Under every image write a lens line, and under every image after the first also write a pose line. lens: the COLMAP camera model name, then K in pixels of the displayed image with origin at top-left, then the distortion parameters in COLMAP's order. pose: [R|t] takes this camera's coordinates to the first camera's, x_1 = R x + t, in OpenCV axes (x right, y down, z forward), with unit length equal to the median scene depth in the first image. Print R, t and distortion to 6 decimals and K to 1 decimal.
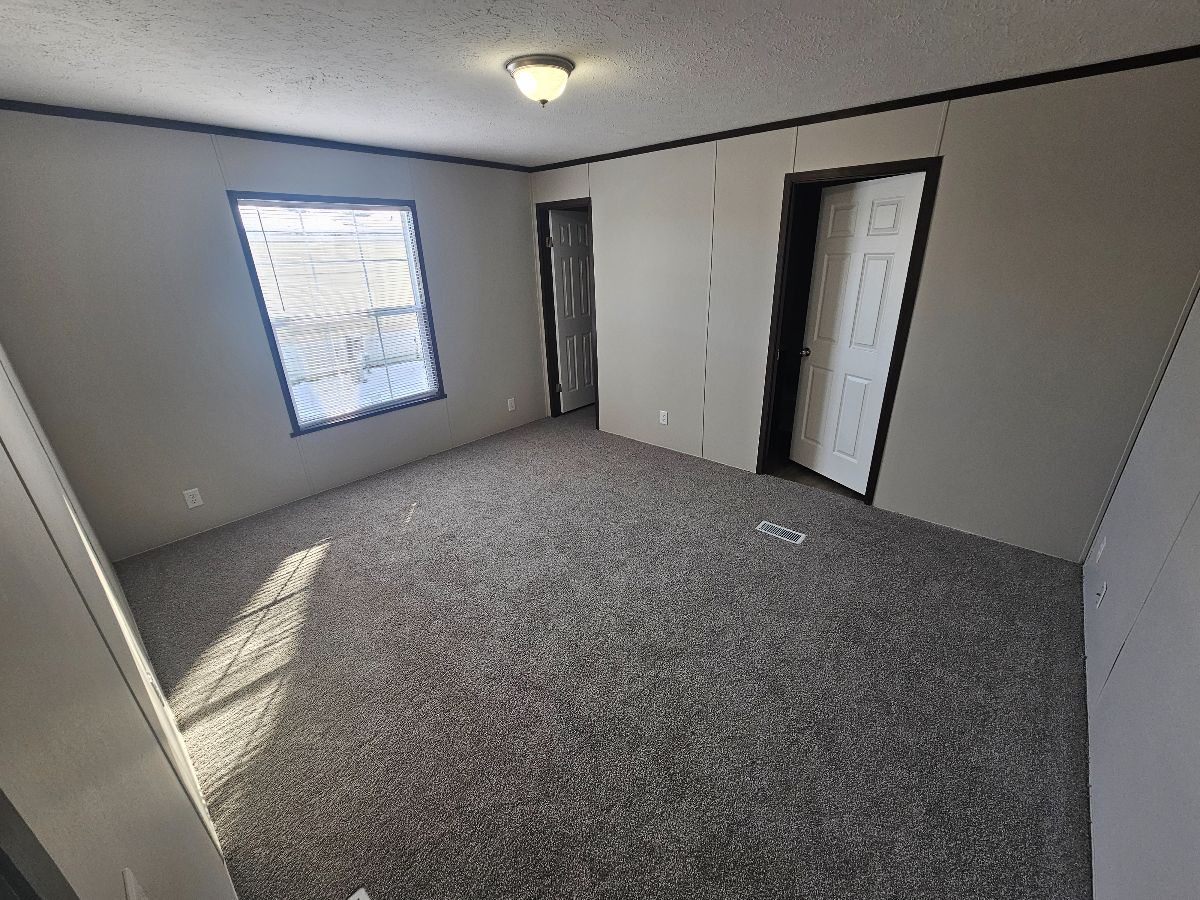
lens RADIAL K [[487.6, 0, 609.8], [0, 487.6, 452.1], [0, 0, 1]] dist [-0.000231, -0.000008]
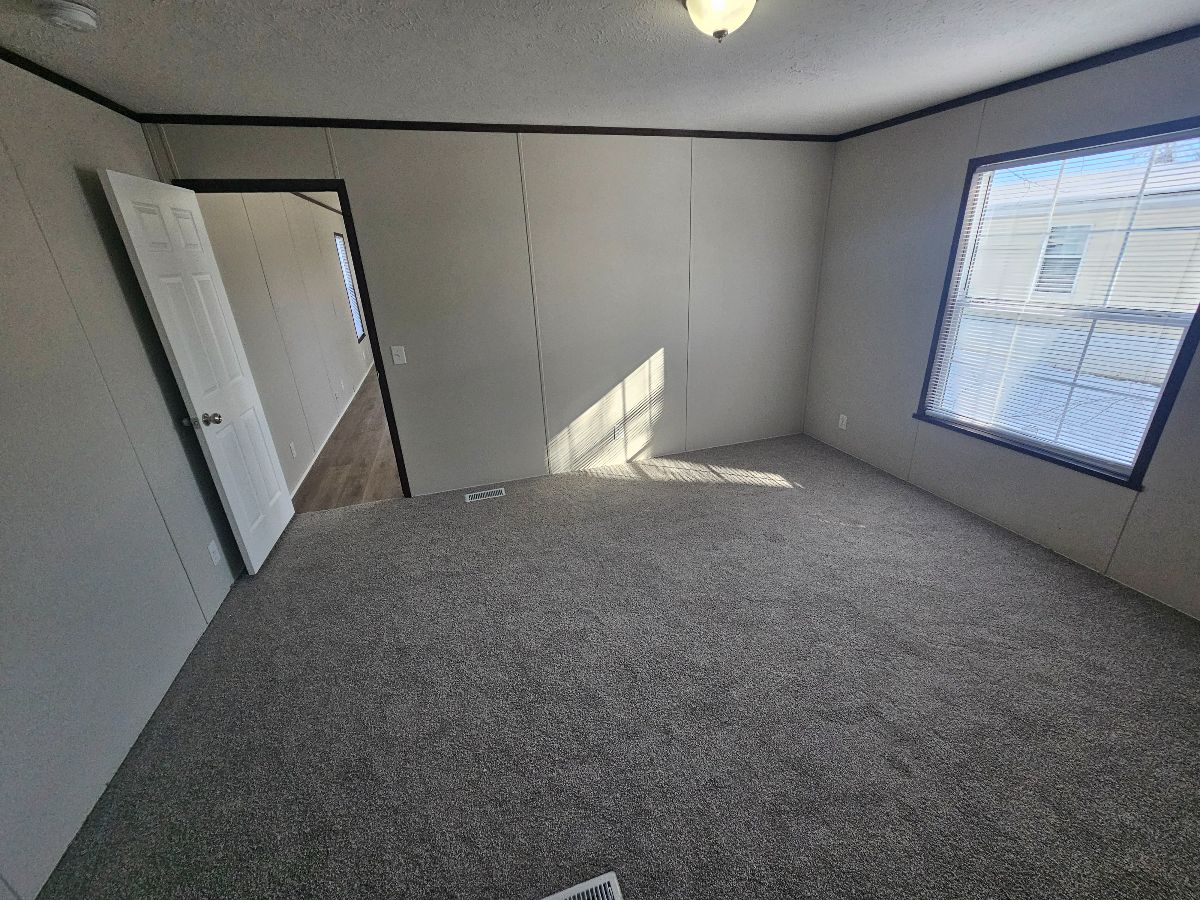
lens RADIAL K [[487.6, 0, 609.8], [0, 487.6, 452.1], [0, 0, 1]] dist [-0.000231, -0.000008]
pose [[-0.521868, 0.360981, -0.772882, 0.485257], [-0.276037, 0.785833, 0.553417, -0.377078], [0.807129, 0.502154, -0.310457, 0.912607]]
